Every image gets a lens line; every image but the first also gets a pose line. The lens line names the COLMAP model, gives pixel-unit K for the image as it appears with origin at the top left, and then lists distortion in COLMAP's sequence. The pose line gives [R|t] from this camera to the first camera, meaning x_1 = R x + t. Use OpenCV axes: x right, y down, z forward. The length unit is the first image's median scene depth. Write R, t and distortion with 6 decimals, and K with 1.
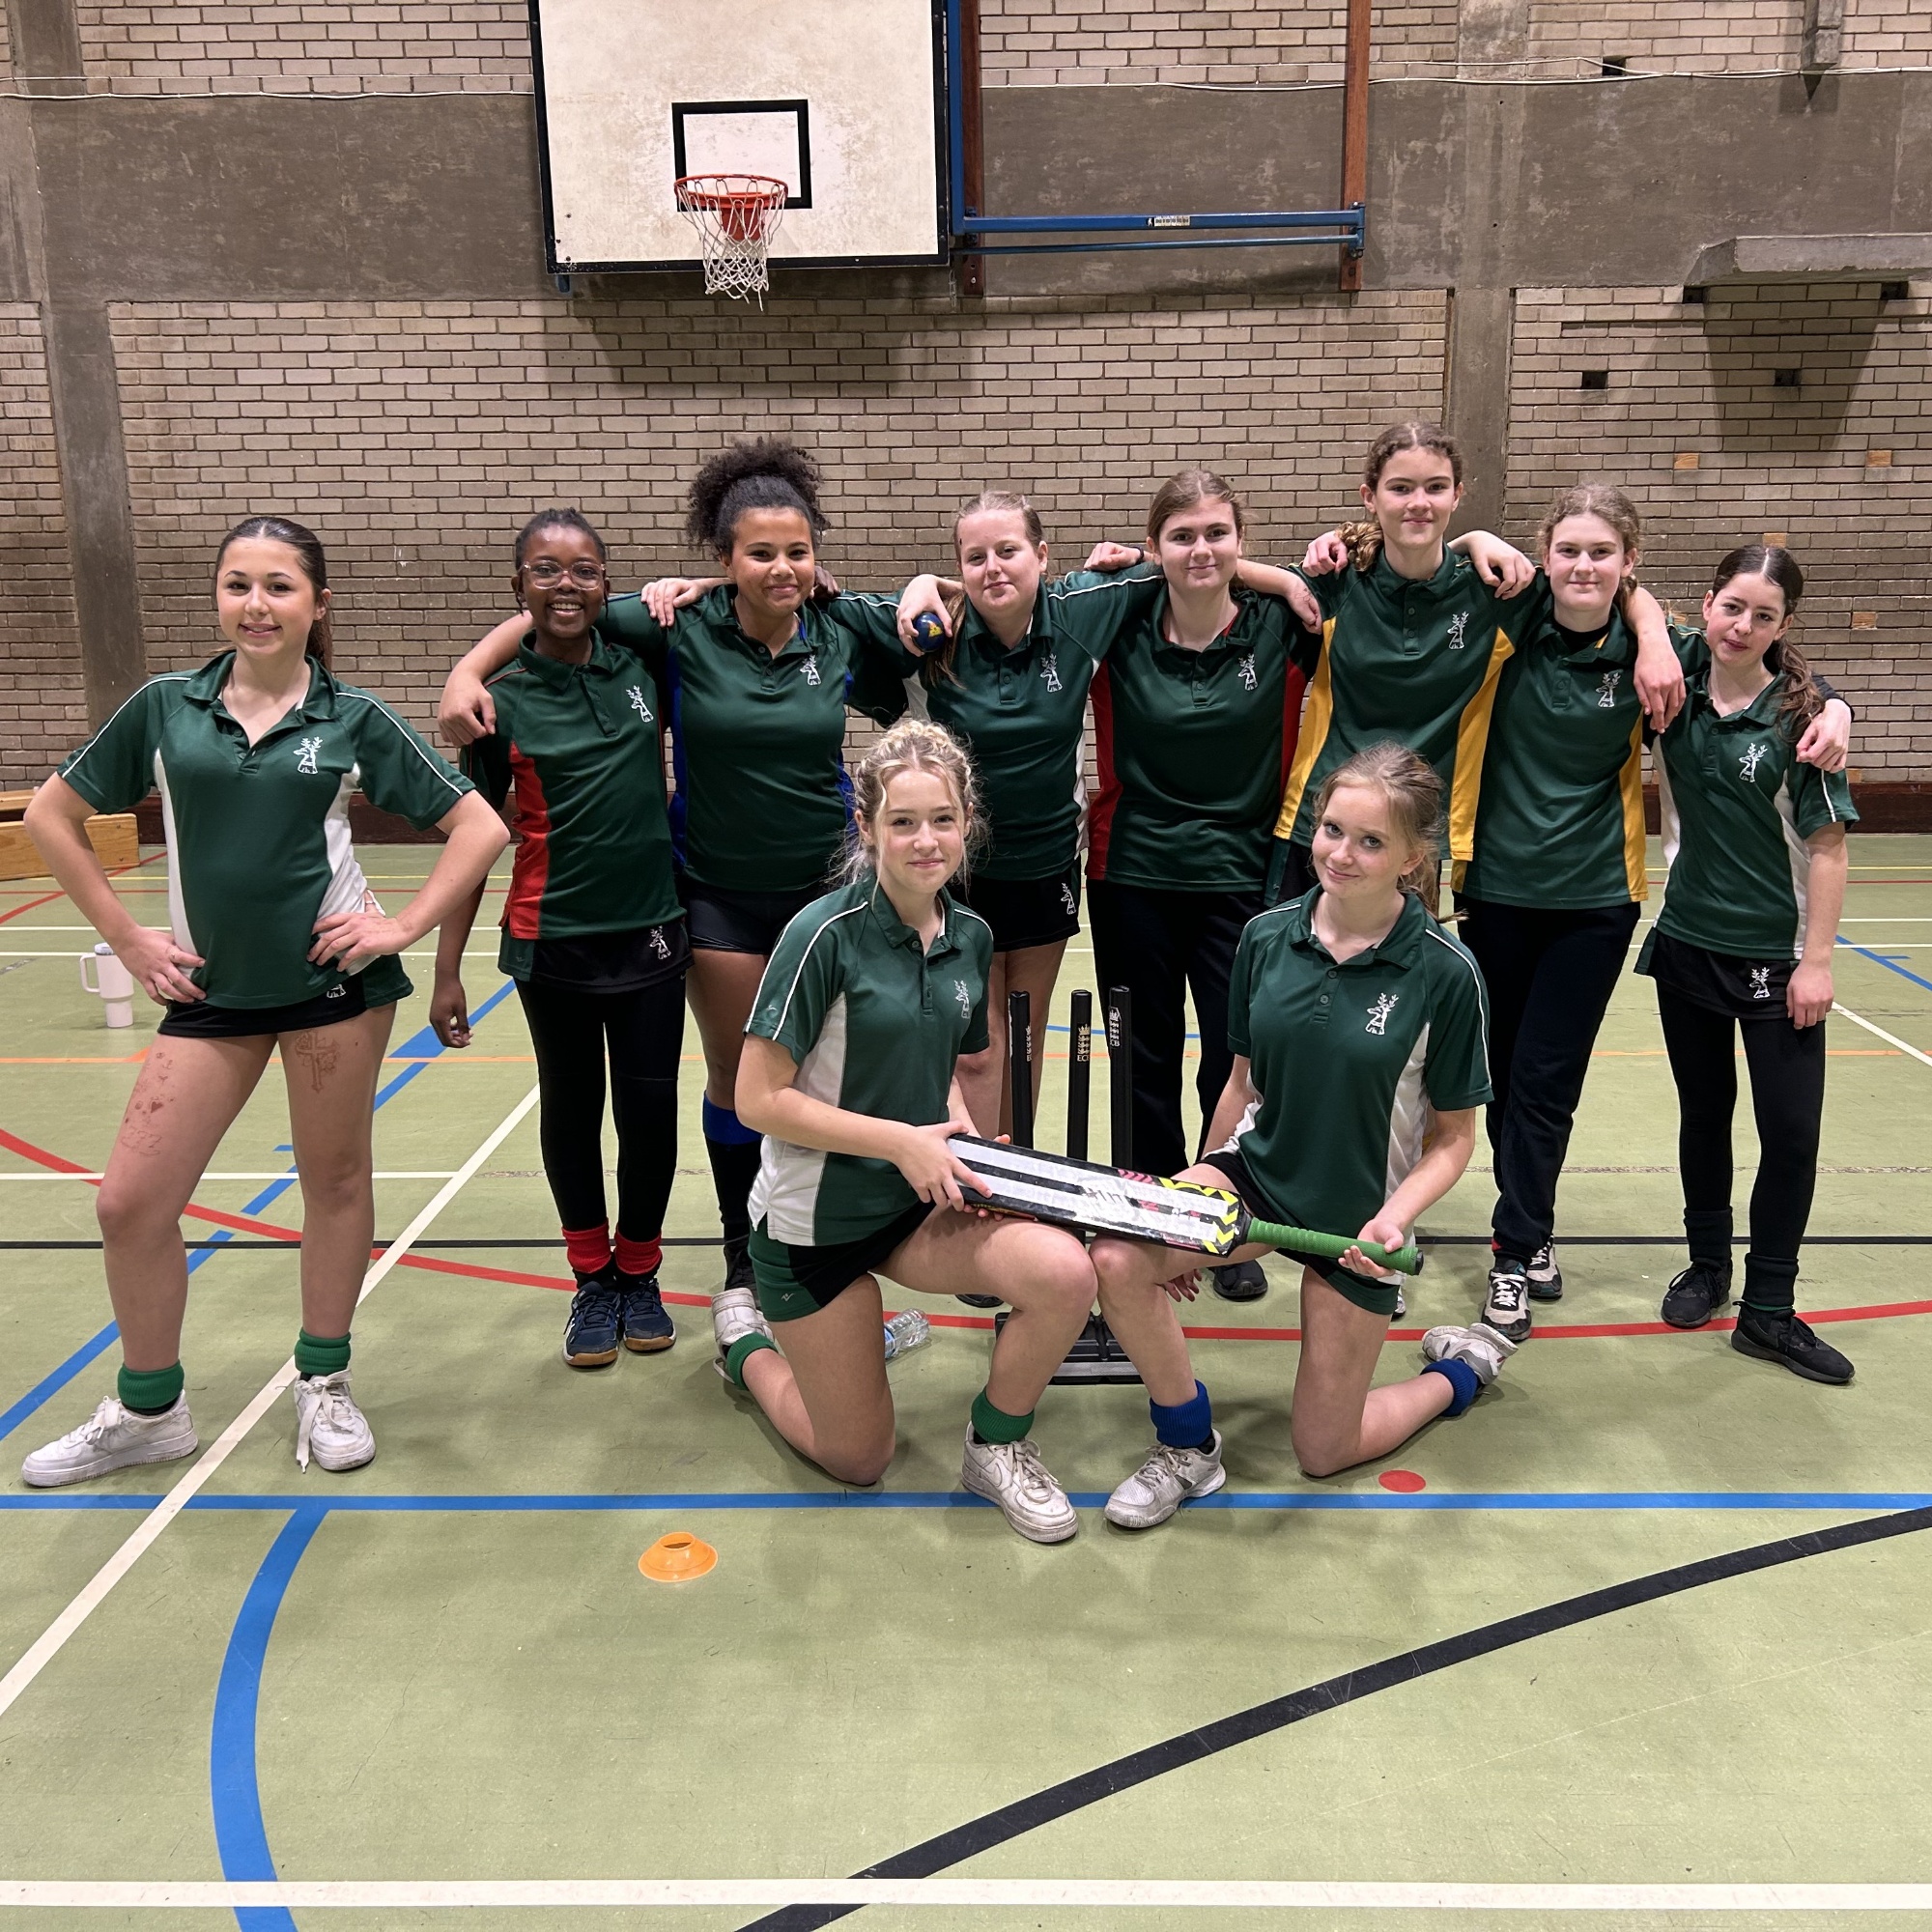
lens RADIAL K [[1910.9, 0, 963.2], [0, 1910.9, 960.7], [0, 0, 1]] dist [0.029785, -0.007766]
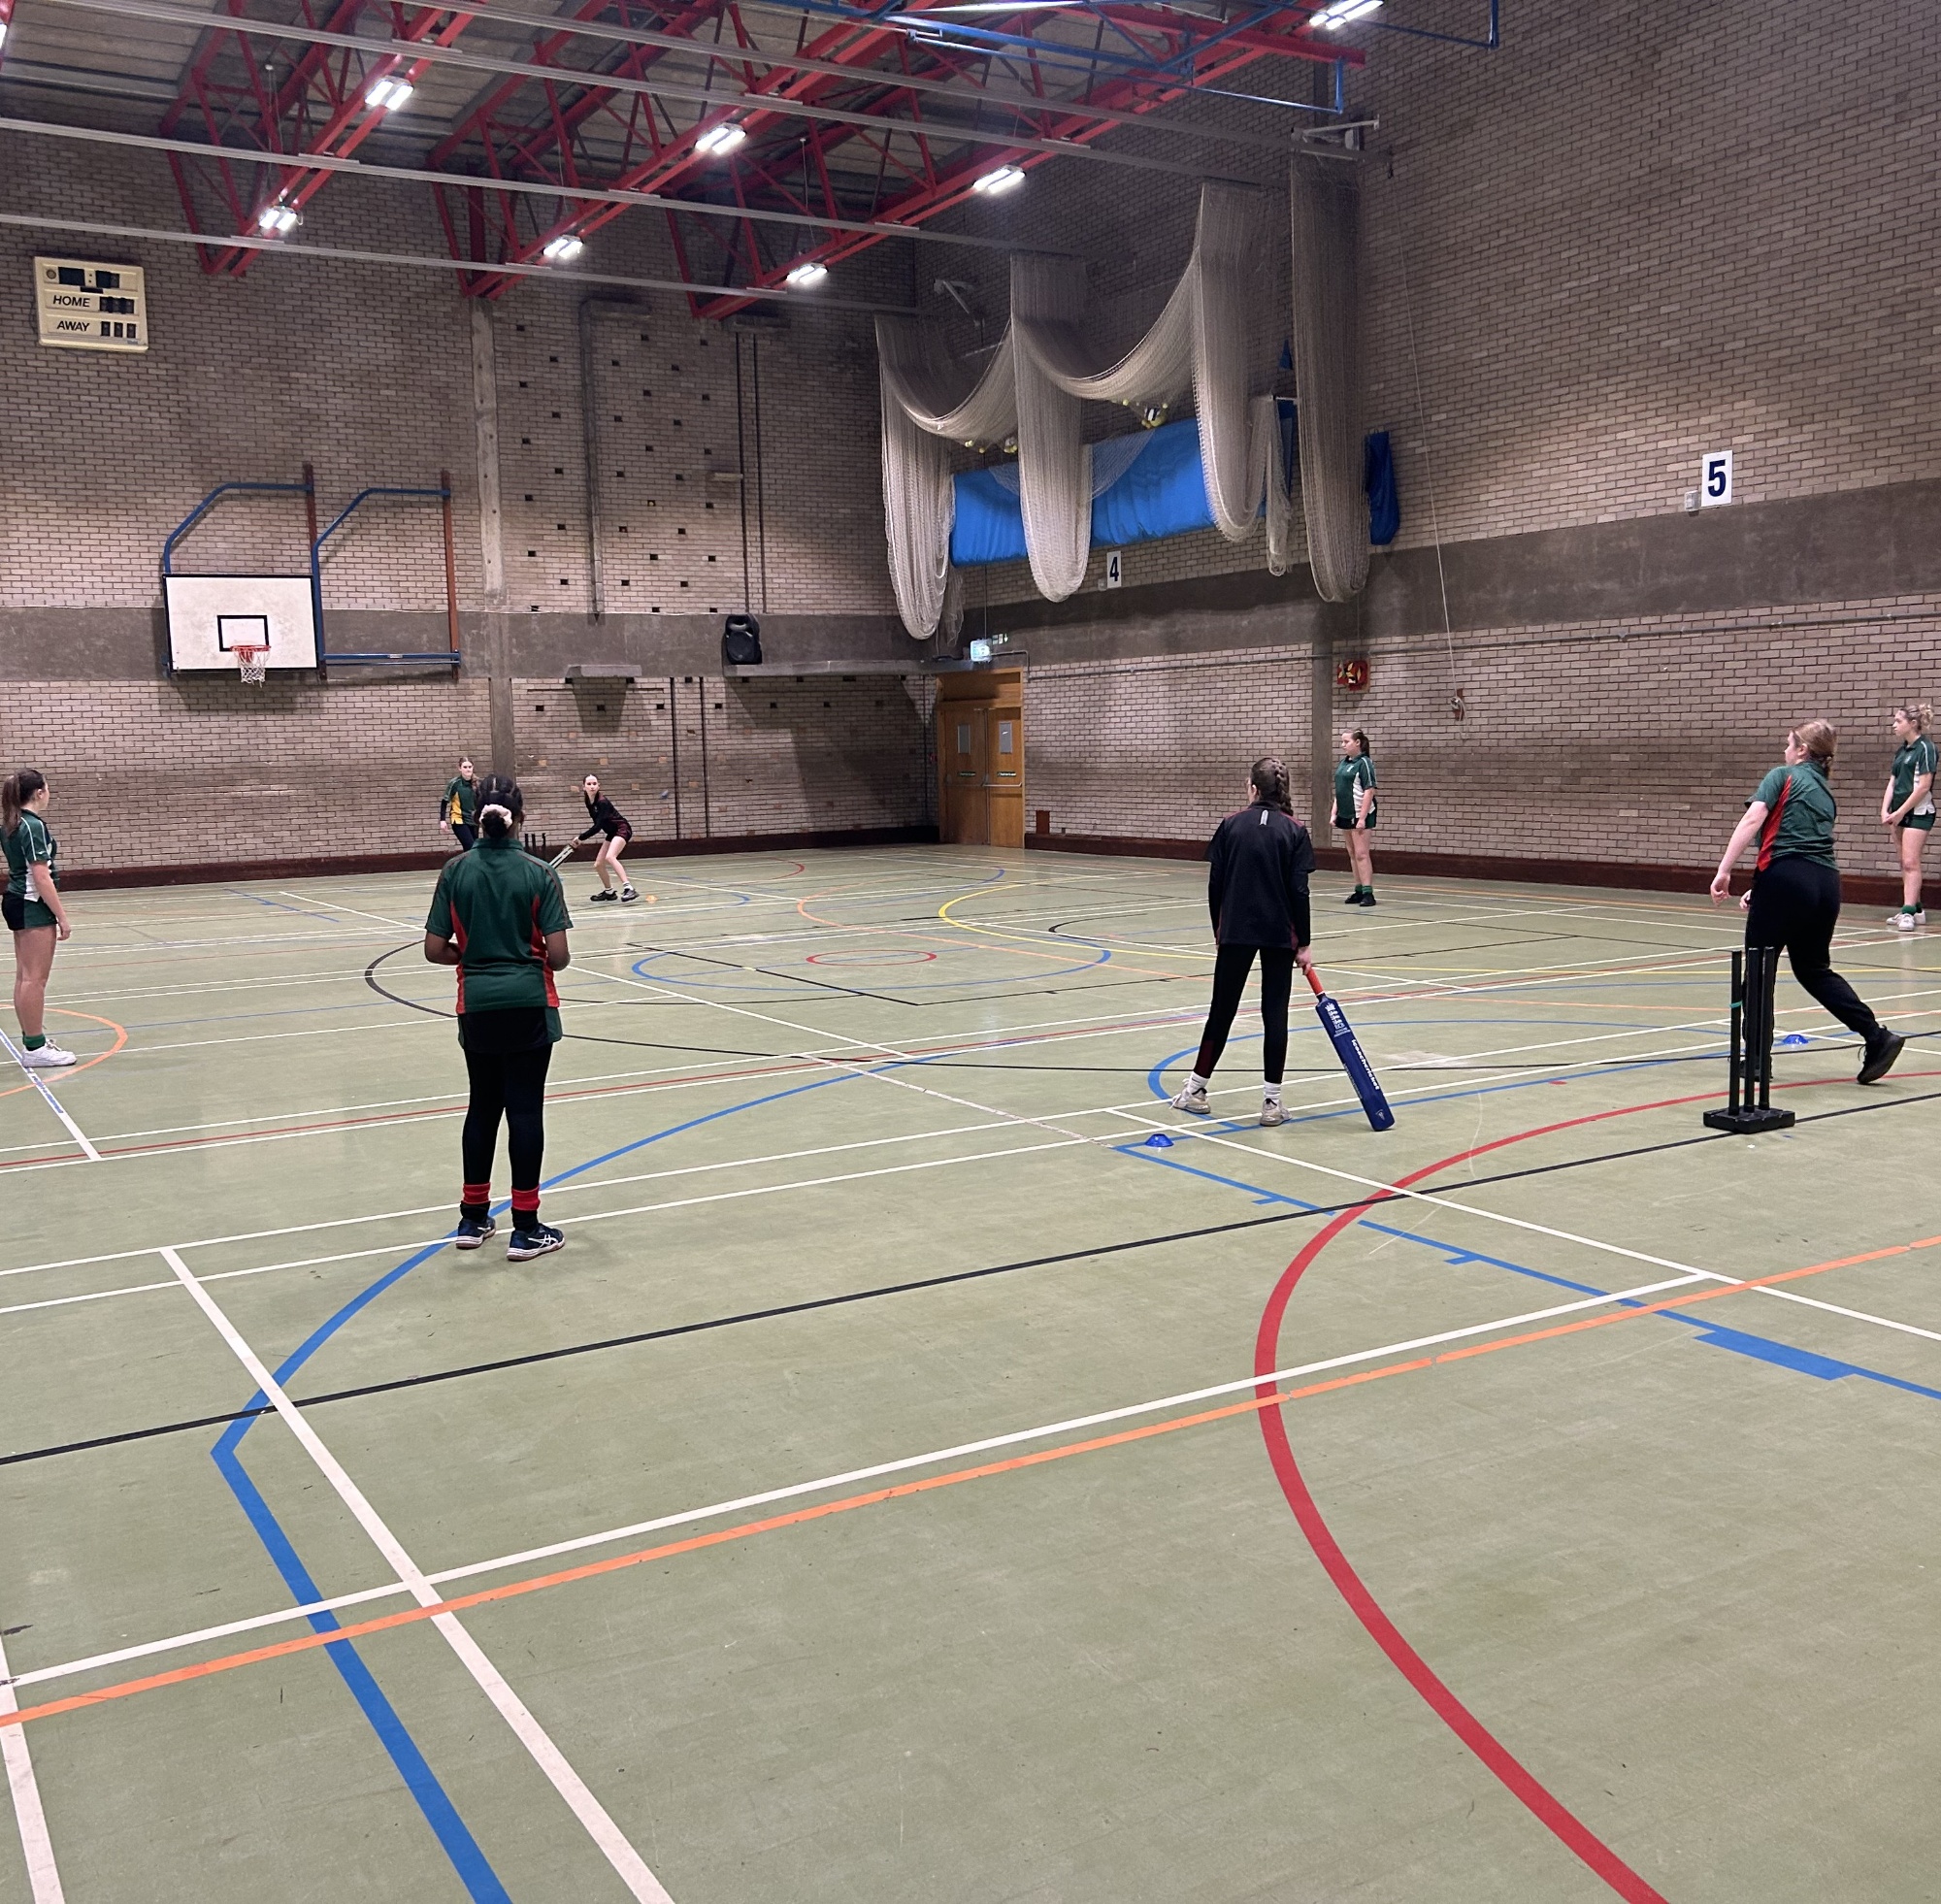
lens RADIAL K [[1891.7, 0, 872.6], [0, 1891.7, 943.5], [0, 0, 1]] dist [0.068572, -0.132870]
pose [[0.866228, -0.068000, 0.495000, -0.696191], [0.121940, 0.989511, -0.077456, 0.343409], [-0.484541, 0.127455, 0.865434, -1.724849]]
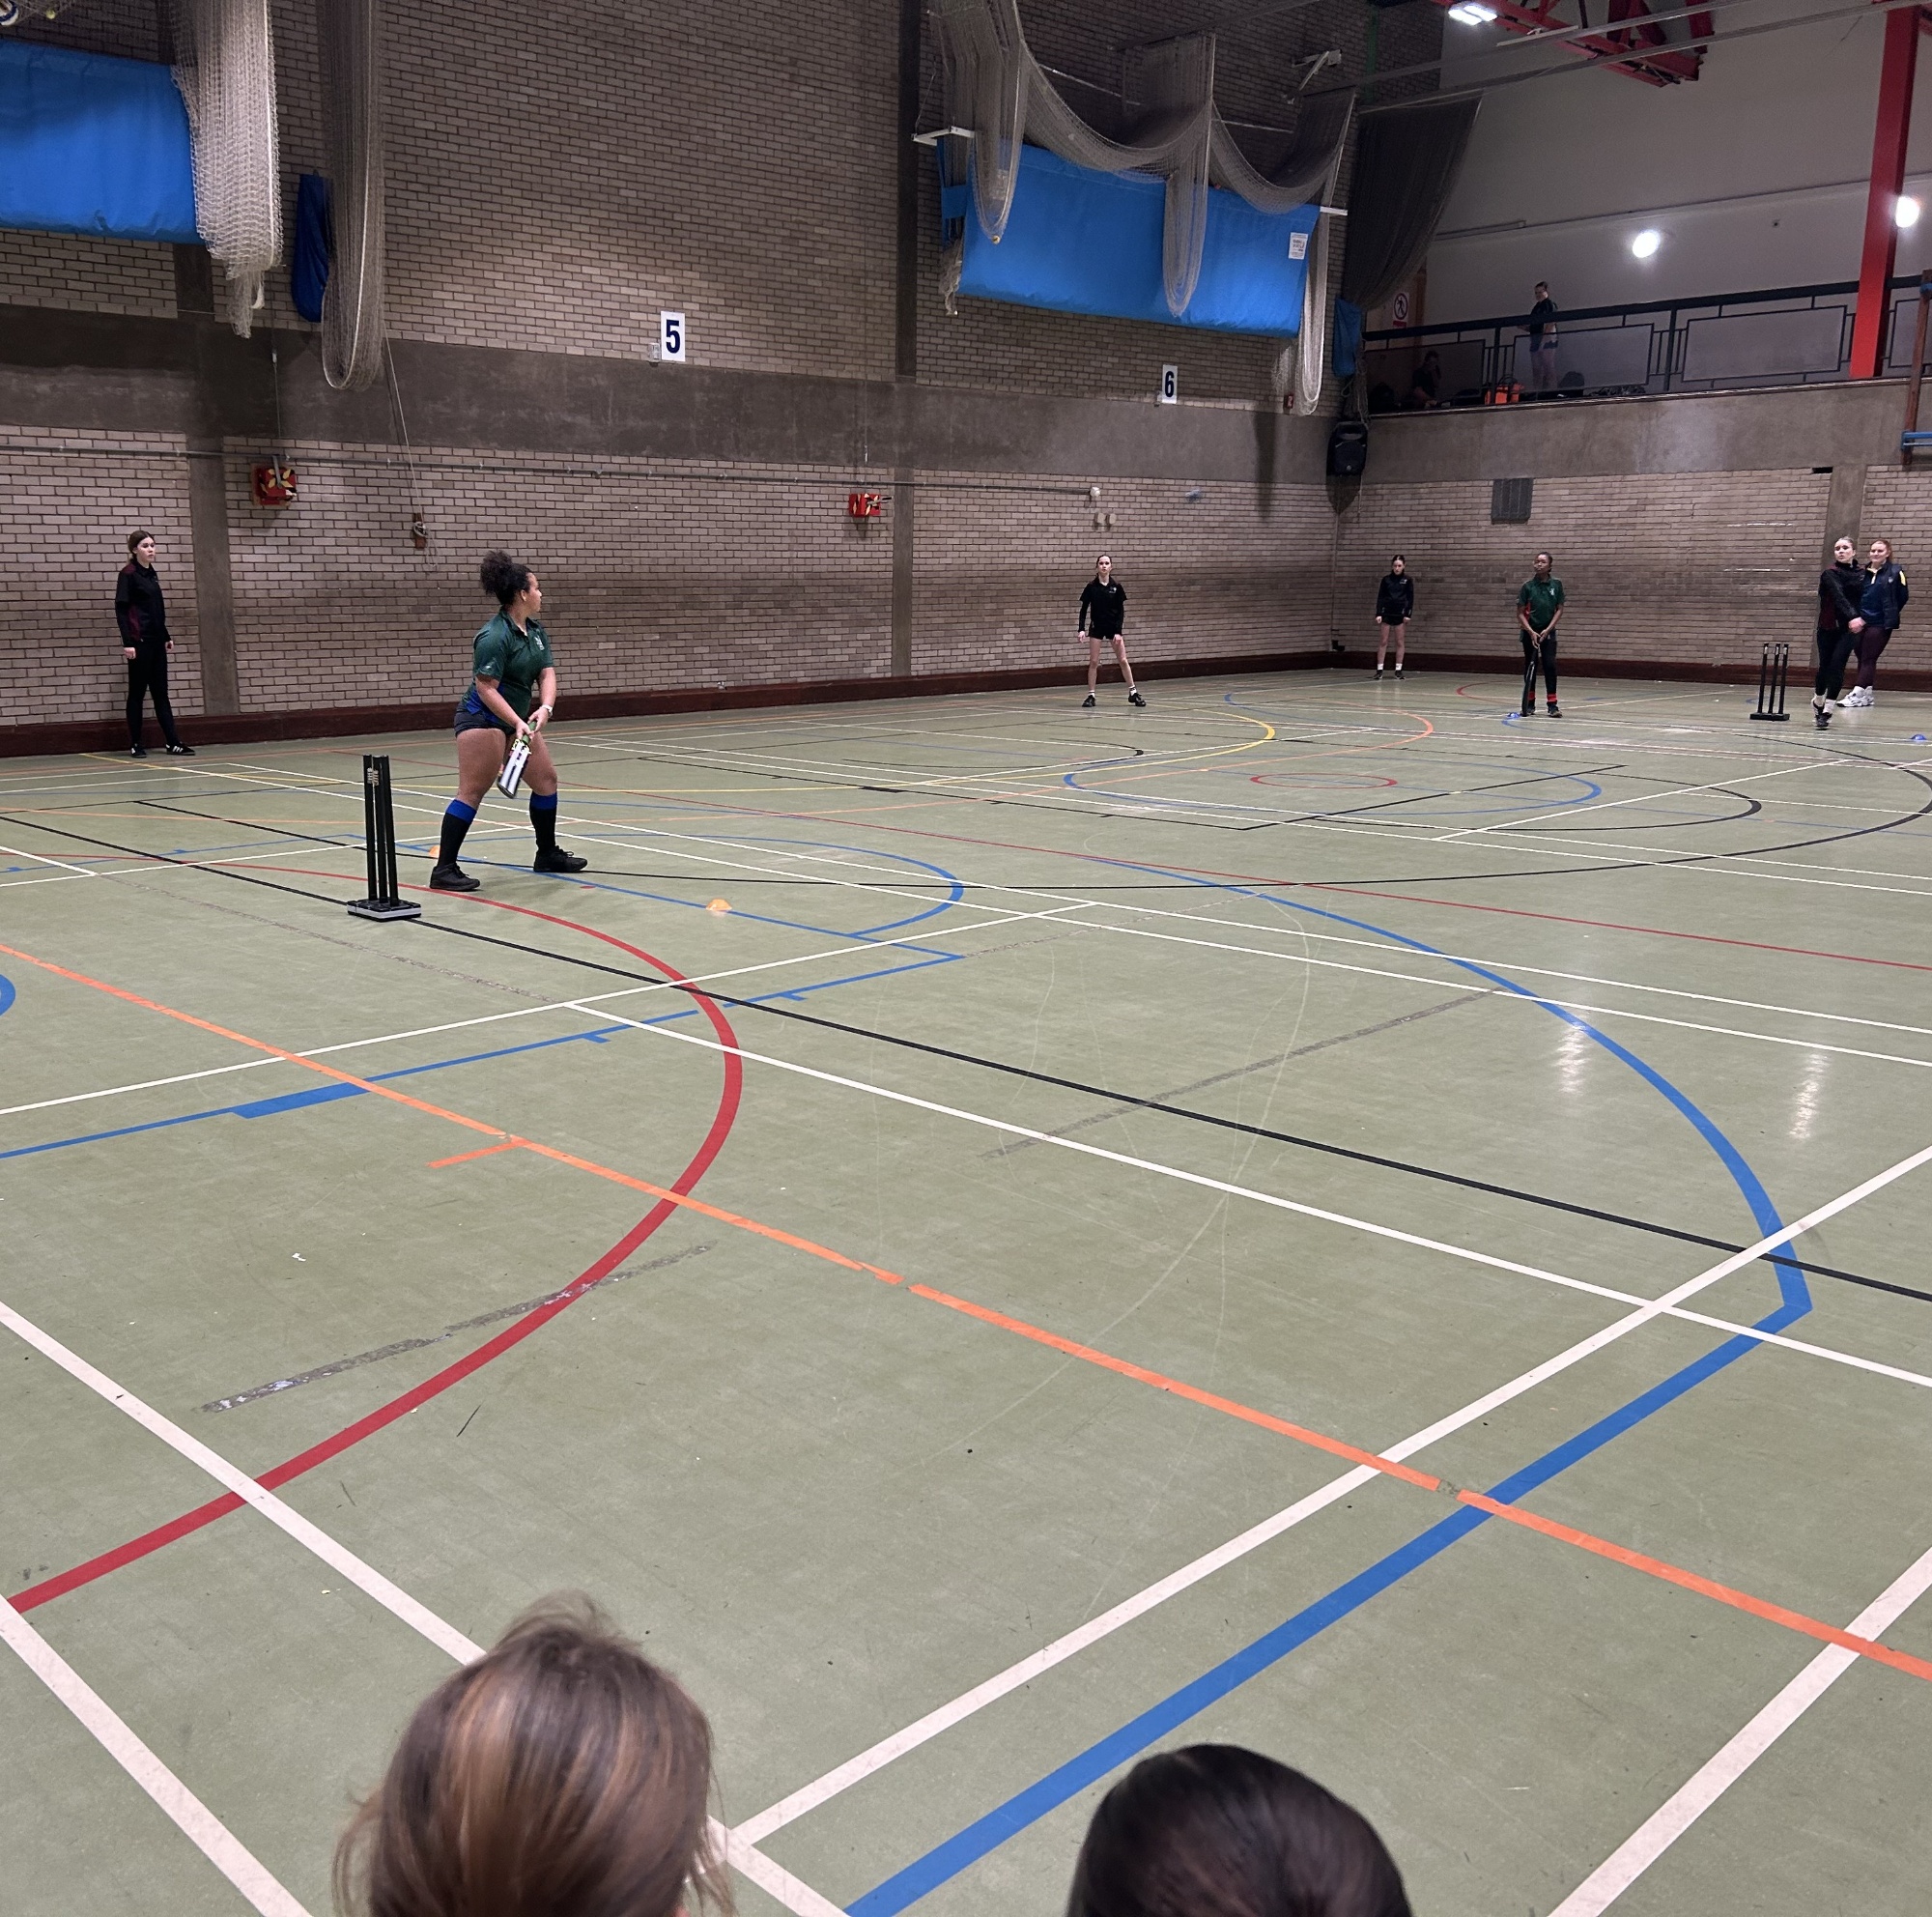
lens RADIAL K [[1913.3, 0, 966.0], [0, 1913.3, 958.5], [0, 0, 1]] dist [0.040027, -0.046957]
pose [[-0.702686, -0.140508, 0.697488, -0.808771], [0.151228, 0.928412, 0.339383, -0.199893], [-0.695243, 0.343960, -0.631133, 0.840505]]
